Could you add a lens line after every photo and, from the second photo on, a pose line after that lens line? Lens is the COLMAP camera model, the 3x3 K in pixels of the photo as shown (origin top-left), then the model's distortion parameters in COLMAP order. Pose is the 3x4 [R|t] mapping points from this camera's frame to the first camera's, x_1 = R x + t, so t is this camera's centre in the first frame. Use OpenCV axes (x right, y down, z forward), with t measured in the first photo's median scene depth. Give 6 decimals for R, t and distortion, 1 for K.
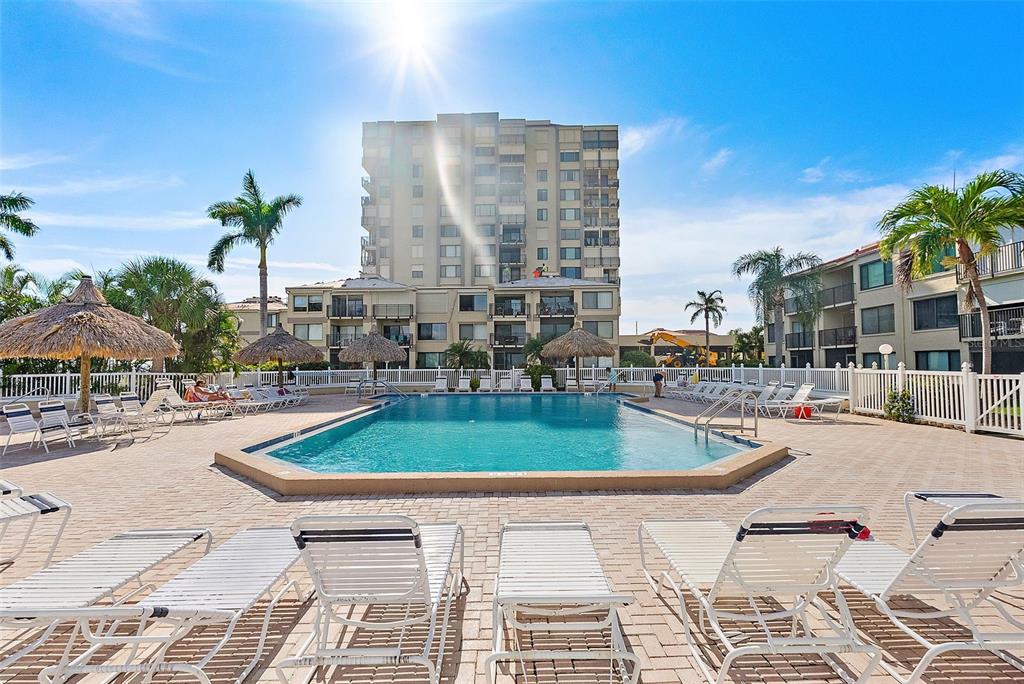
lens RADIAL K [[492.4, 0, 512.0], [0, 492.4, 342.0], [0, 0, 1]] dist [-0.001015, -0.000034]
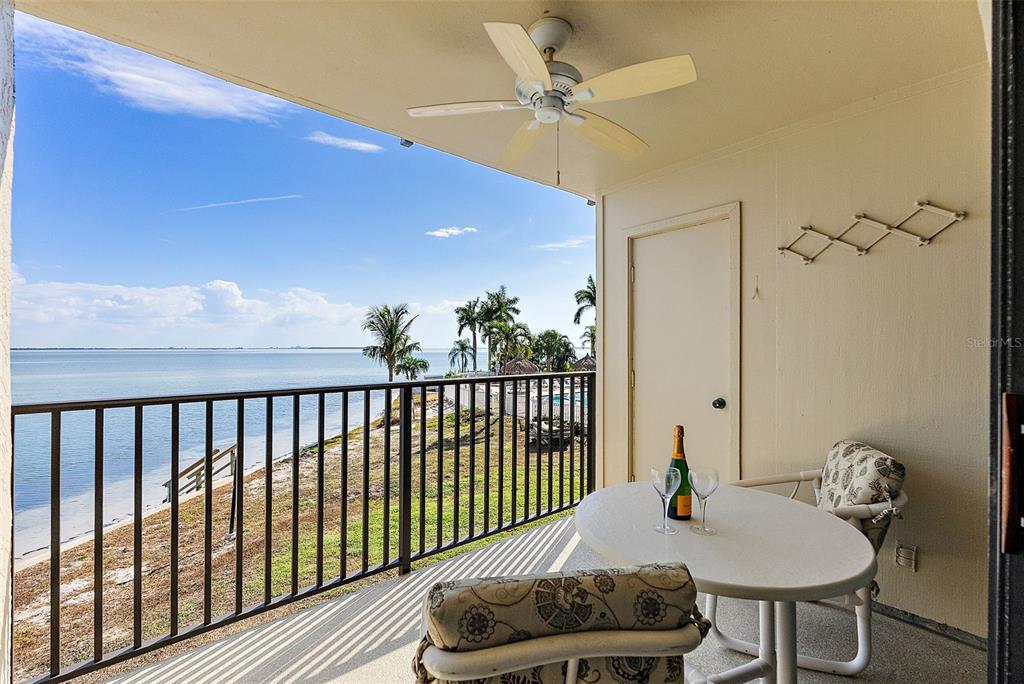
lens RADIAL K [[492.4, 0, 512.0], [0, 492.4, 342.0], [0, 0, 1]] dist [-0.001015, -0.000034]
pose [[0.667455, 0.000843, -0.744650, 0.554715], [0.031144, 0.999093, 0.029047, -0.089245], [0.743999, -0.042579, 0.666823, -0.452774]]
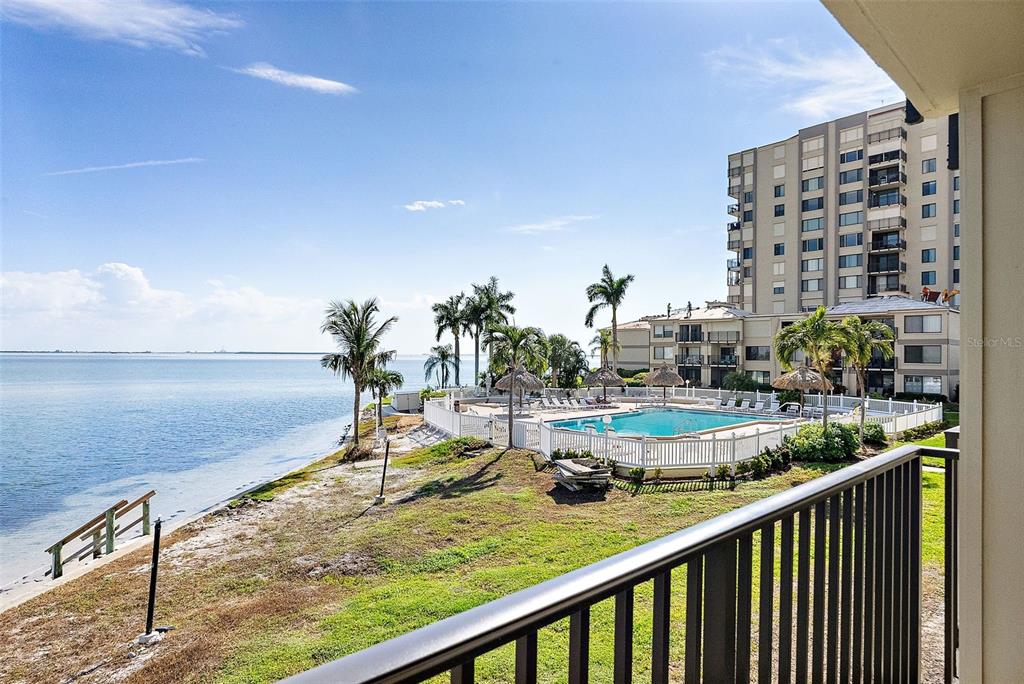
lens RADIAL K [[610.2, 0, 512.0], [0, 610.2, 342.0], [0, 0, 1]] dist [0.000415, -0.001019]
pose [[0.694124, 0.002686, -0.719851, 0.494582], [0.019090, 0.999573, 0.022137, -0.094231], [0.719602, -0.029108, 0.693776, -0.448197]]
